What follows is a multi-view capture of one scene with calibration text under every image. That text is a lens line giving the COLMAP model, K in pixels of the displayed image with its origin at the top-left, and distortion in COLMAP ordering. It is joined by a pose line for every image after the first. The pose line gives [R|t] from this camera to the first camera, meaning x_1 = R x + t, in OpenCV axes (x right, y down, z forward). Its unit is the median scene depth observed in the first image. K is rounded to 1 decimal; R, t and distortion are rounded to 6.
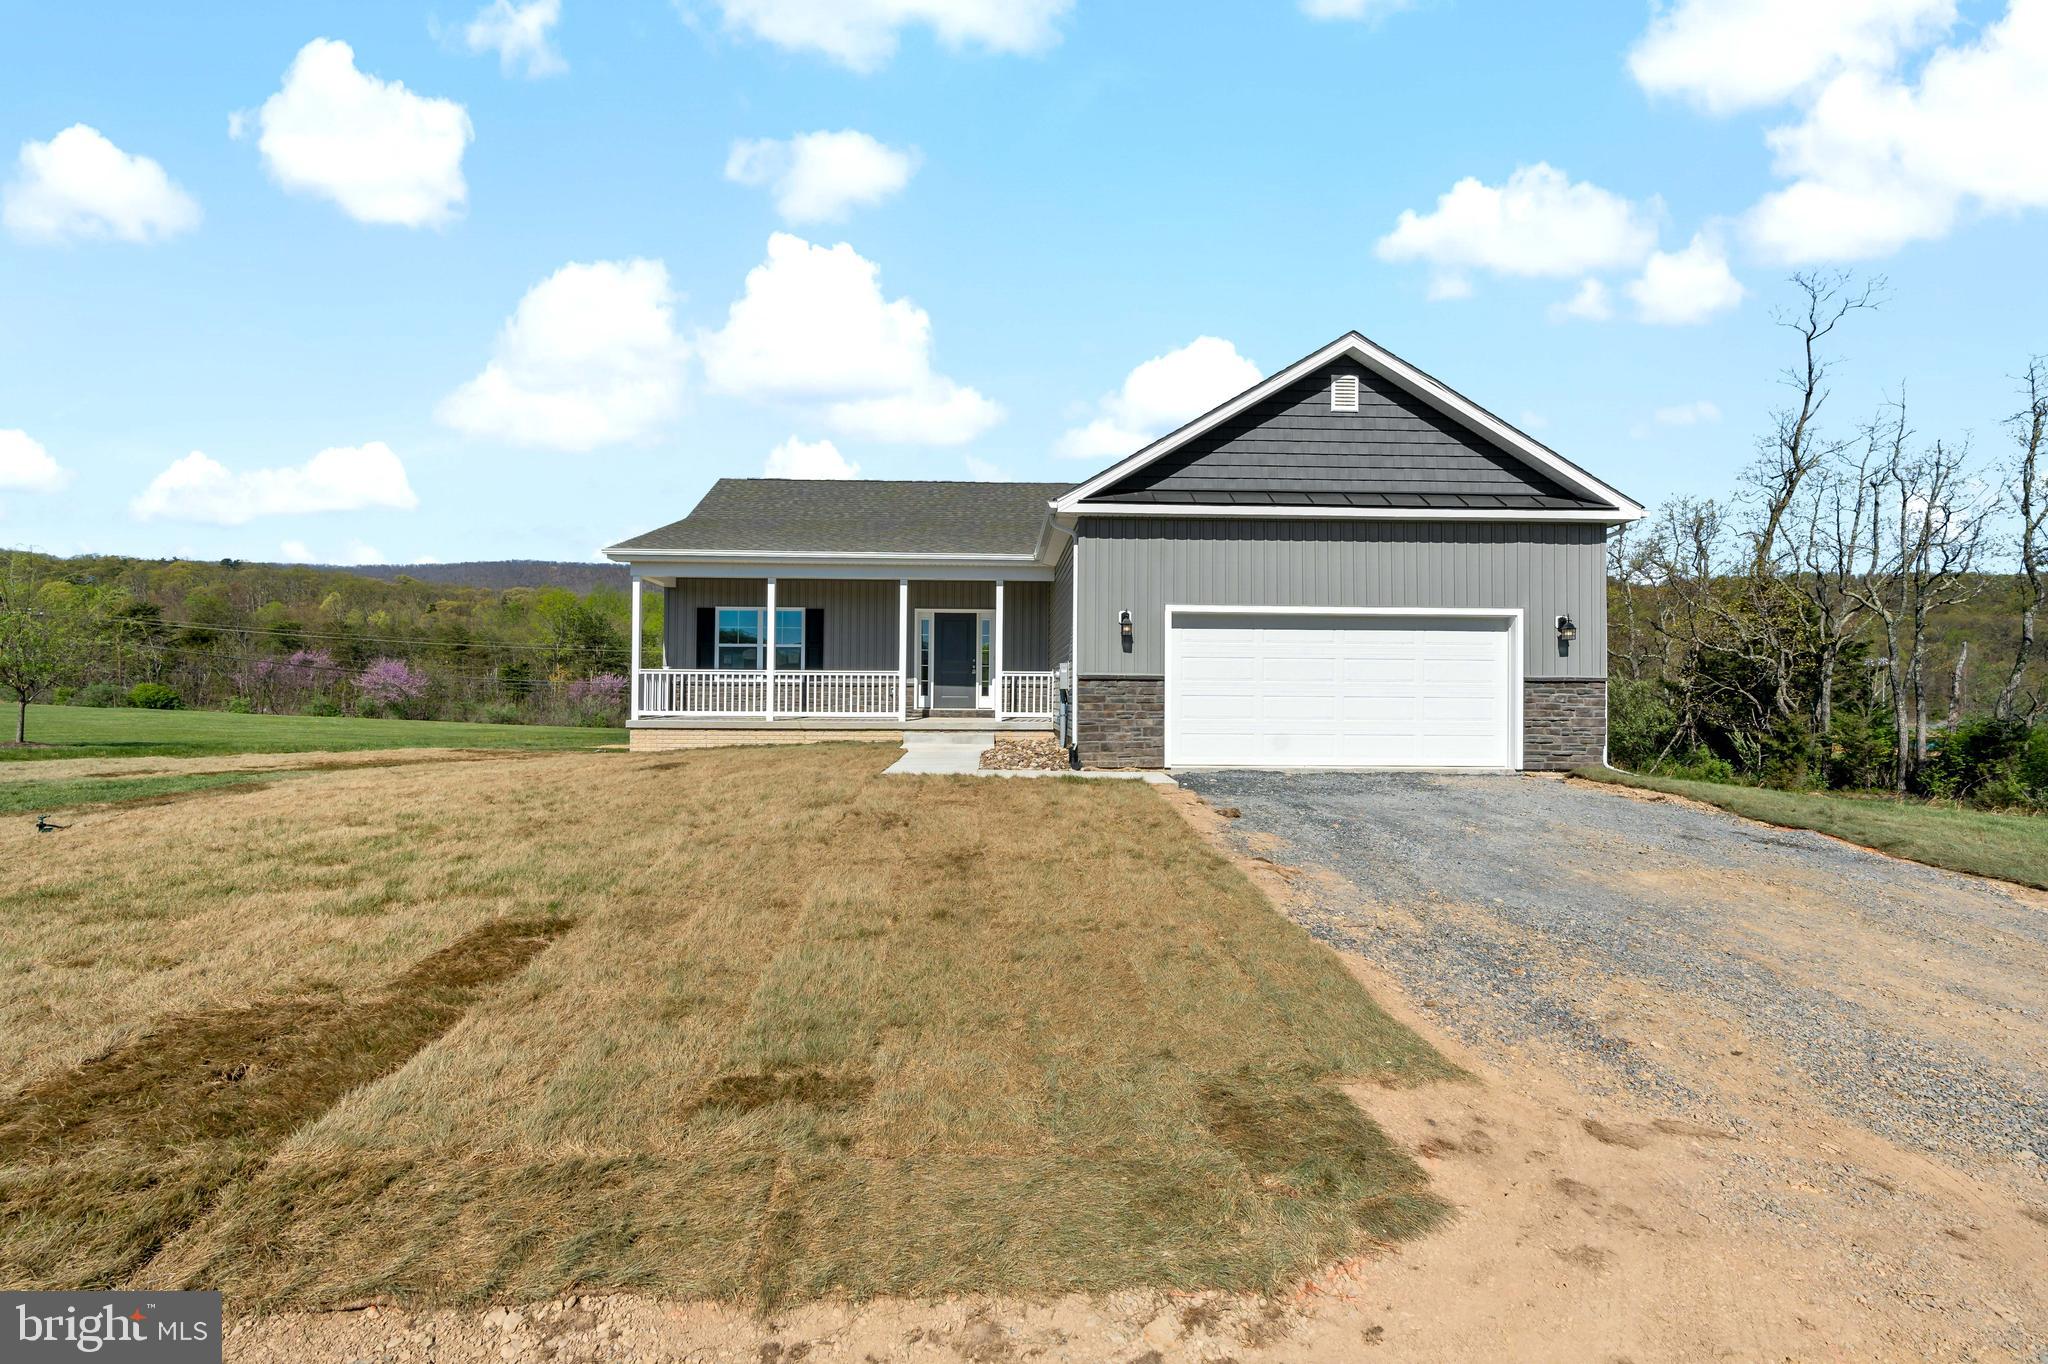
lens RADIAL K [[941.0, 0, 1030.6], [0, 941.0, 686.4], [0, 0, 1]] dist [-0.007204, -0.000728]
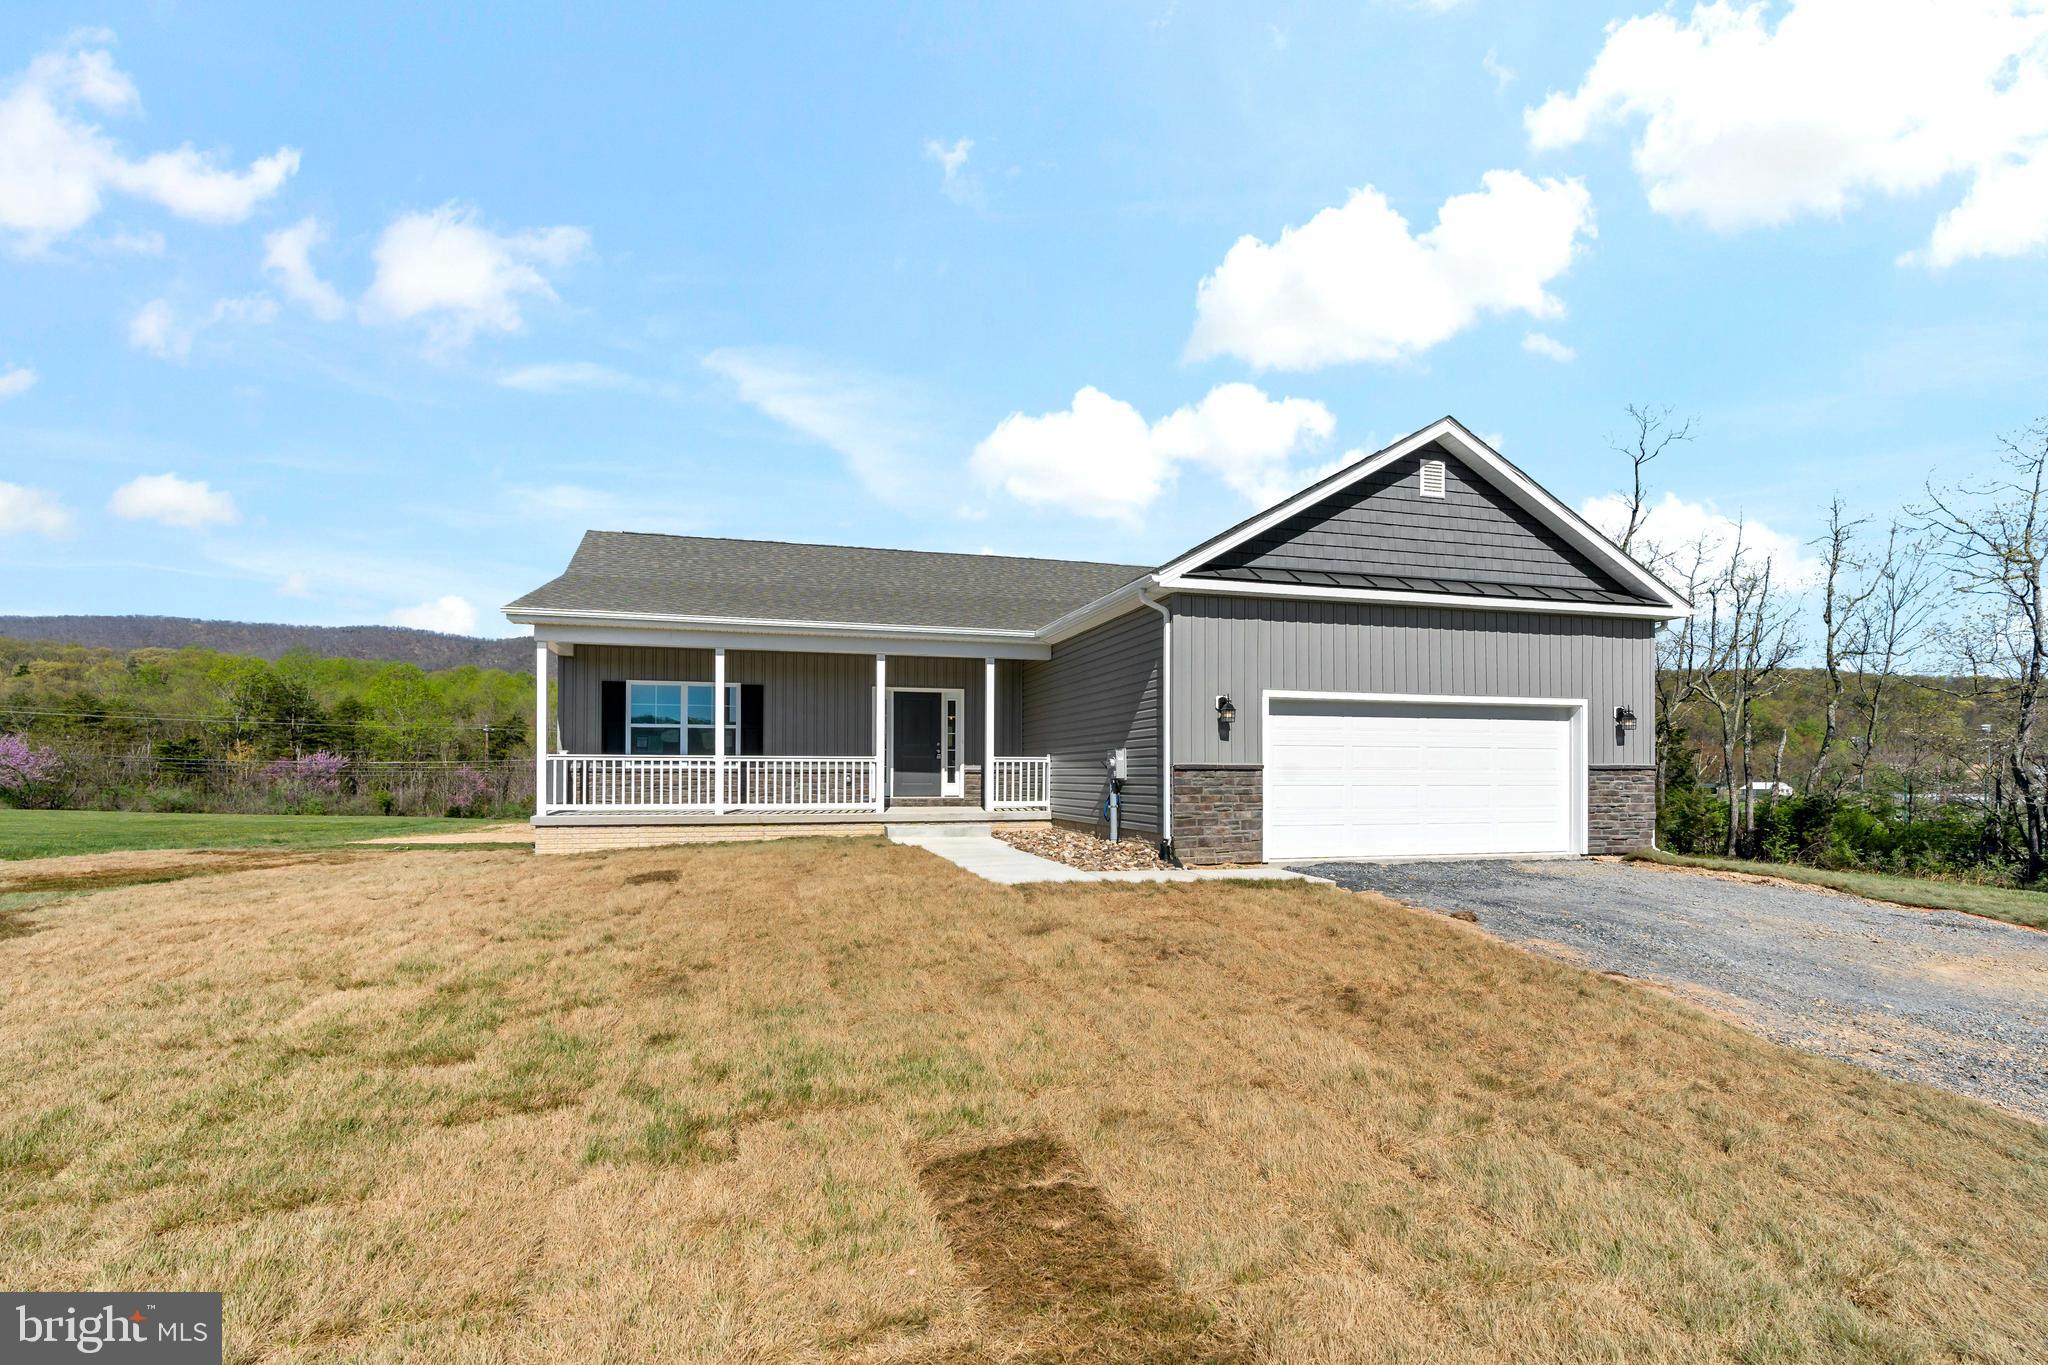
lens RADIAL K [[926.3, 0, 1024.8], [0, 926.3, 766.6], [0, 0, 1]] dist [-0.003210, -0.000385]
pose [[0.967304, -0.005974, 0.253548, -0.322987], [0.004627, 0.999972, 0.005909, -0.016428], [-0.253576, -0.004543, 0.967305, 0.161950]]
